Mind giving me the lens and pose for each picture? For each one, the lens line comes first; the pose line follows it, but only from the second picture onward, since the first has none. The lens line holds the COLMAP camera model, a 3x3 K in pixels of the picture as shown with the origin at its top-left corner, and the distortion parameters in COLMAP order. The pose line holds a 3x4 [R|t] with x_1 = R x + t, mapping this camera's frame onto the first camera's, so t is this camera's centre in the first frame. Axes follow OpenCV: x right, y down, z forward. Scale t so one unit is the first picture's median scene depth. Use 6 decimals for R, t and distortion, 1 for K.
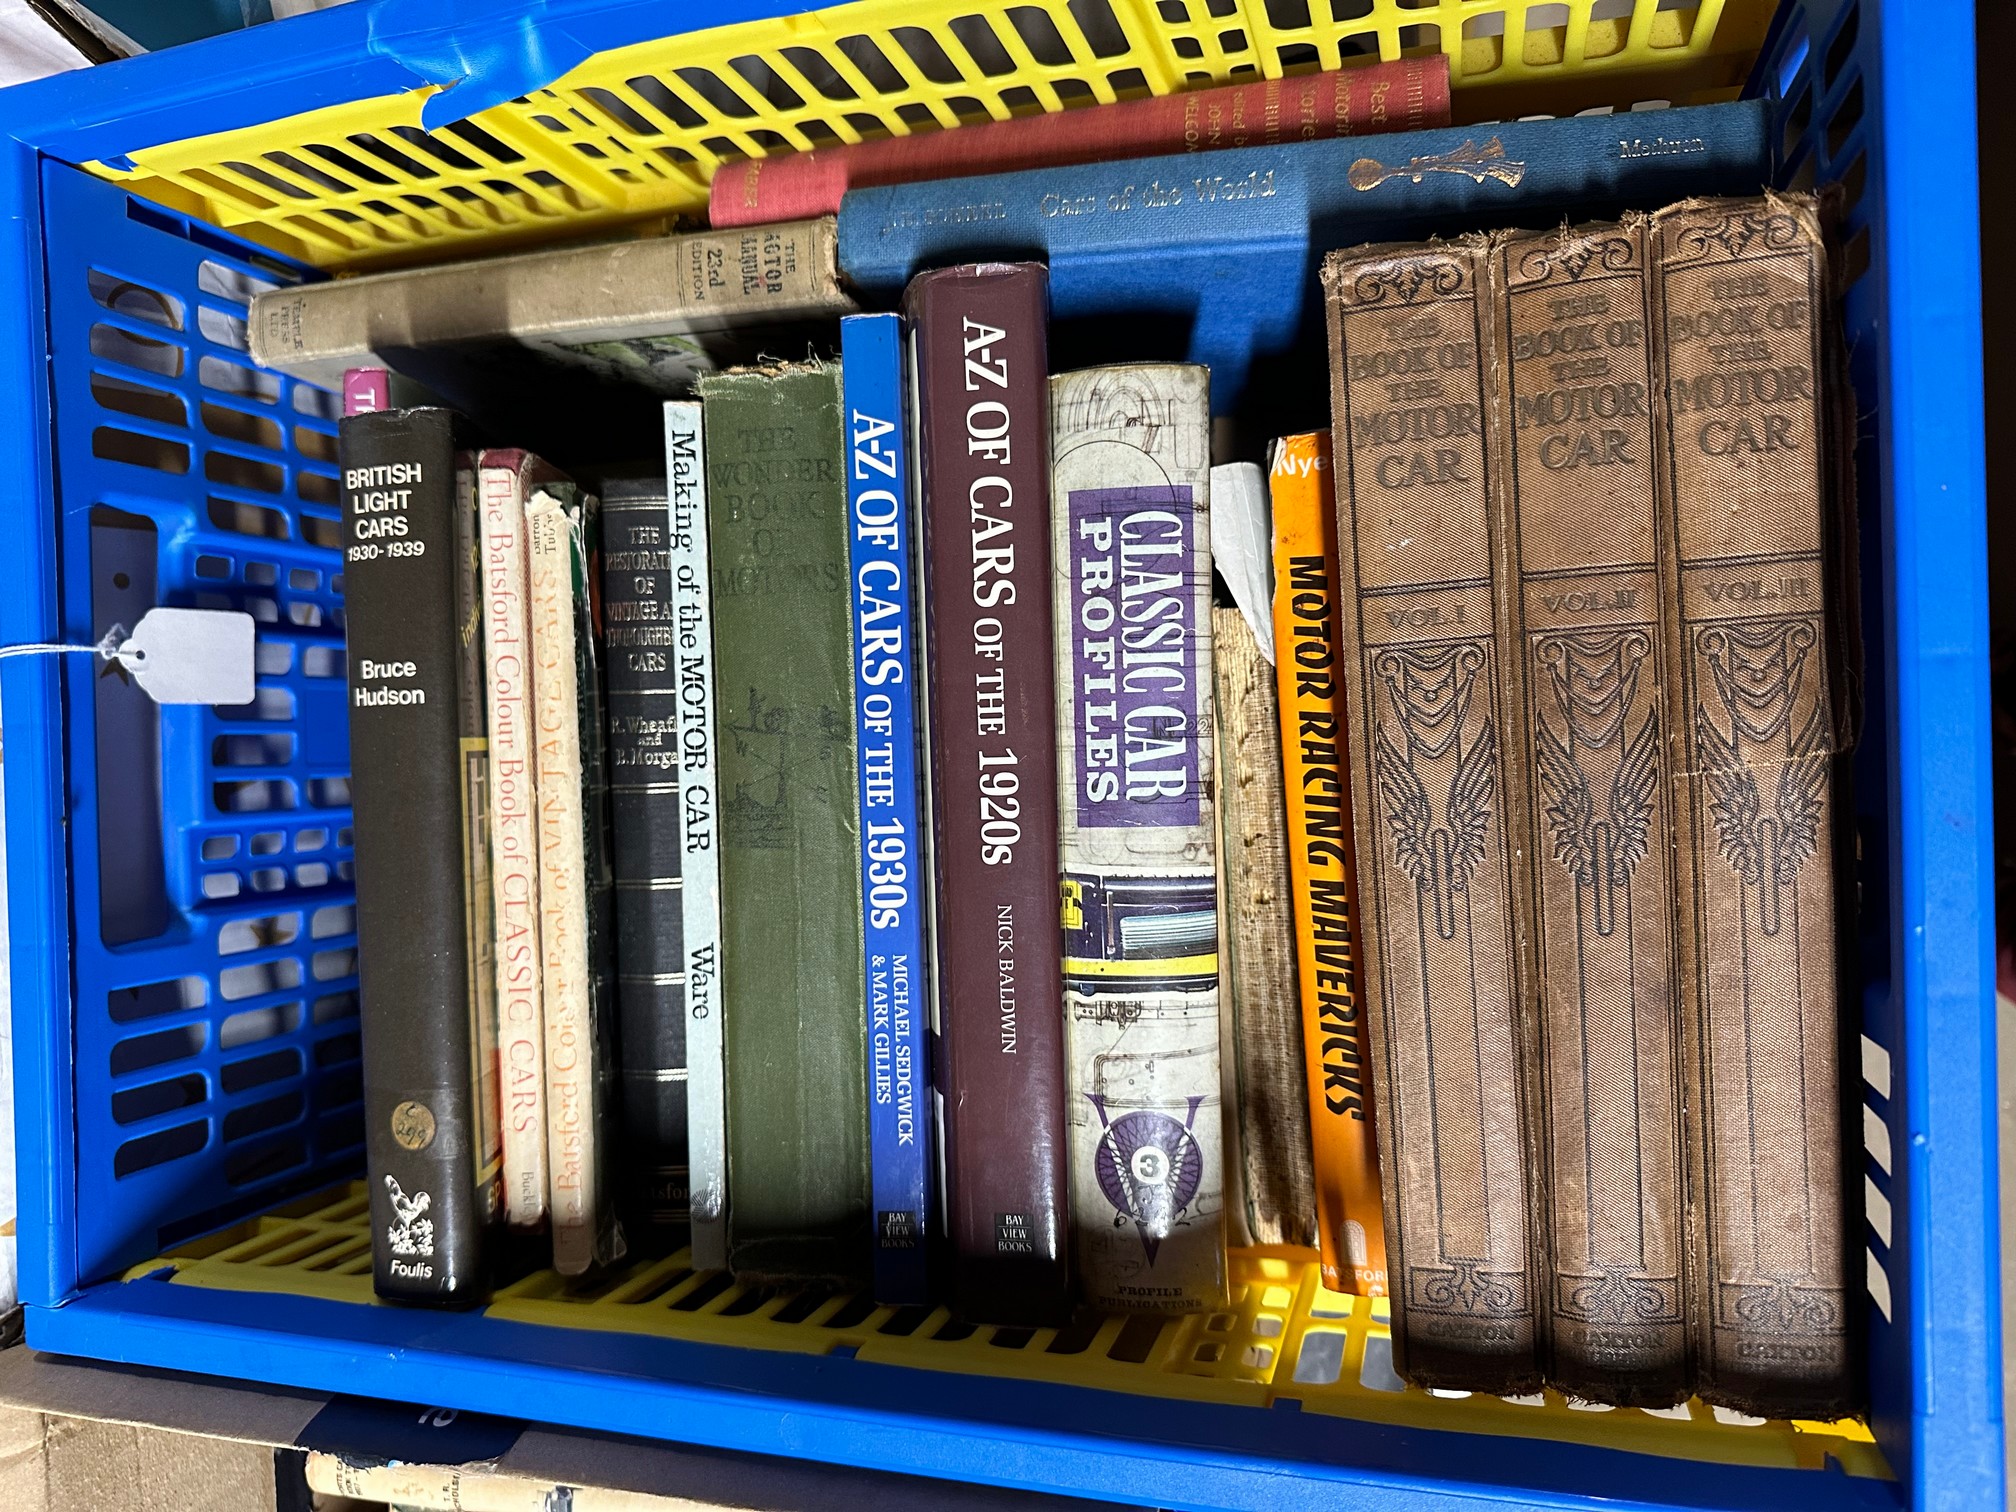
lens RADIAL K [[1460.3, 0, 1069.2], [0, 1460.3, 806.4], [0, 0, 1]] dist [0.050803, -0.103464]
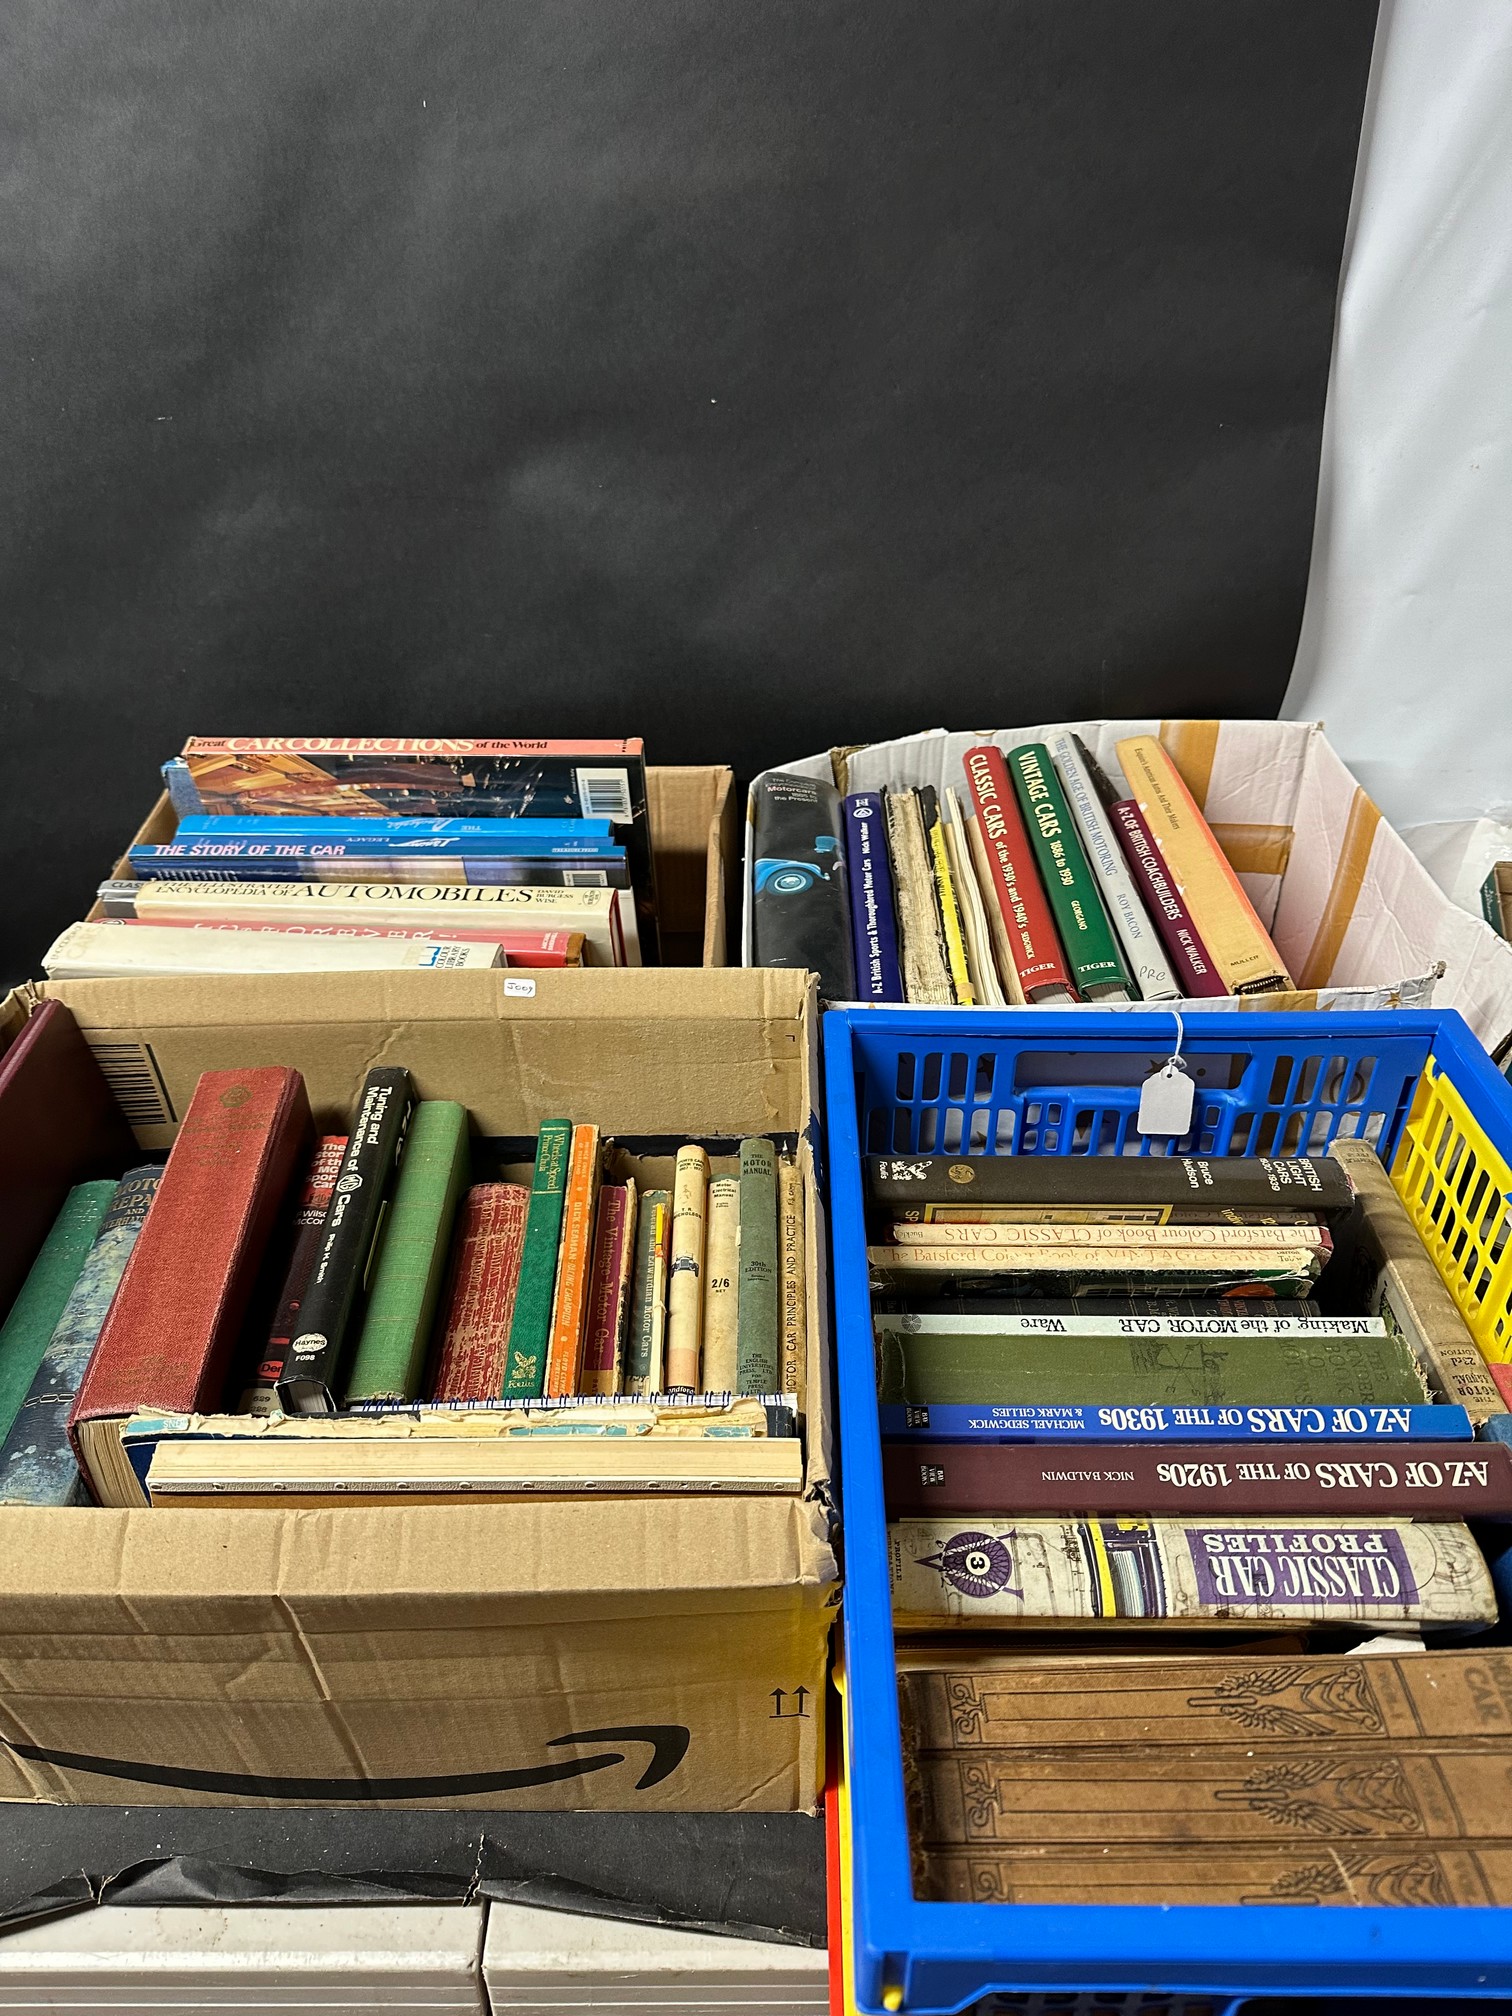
lens RADIAL K [[1460.3, 0, 756.0], [0, 1460.3, 1008.0], [0, 0, 1]] dist [0.050803, -0.103464]
pose [[-0.034714, 0.769803, -0.637337, 0.599794], [-0.999237, -0.038164, 0.008329, 0.484030], [-0.017912, 0.637140, 0.770540, -0.574883]]
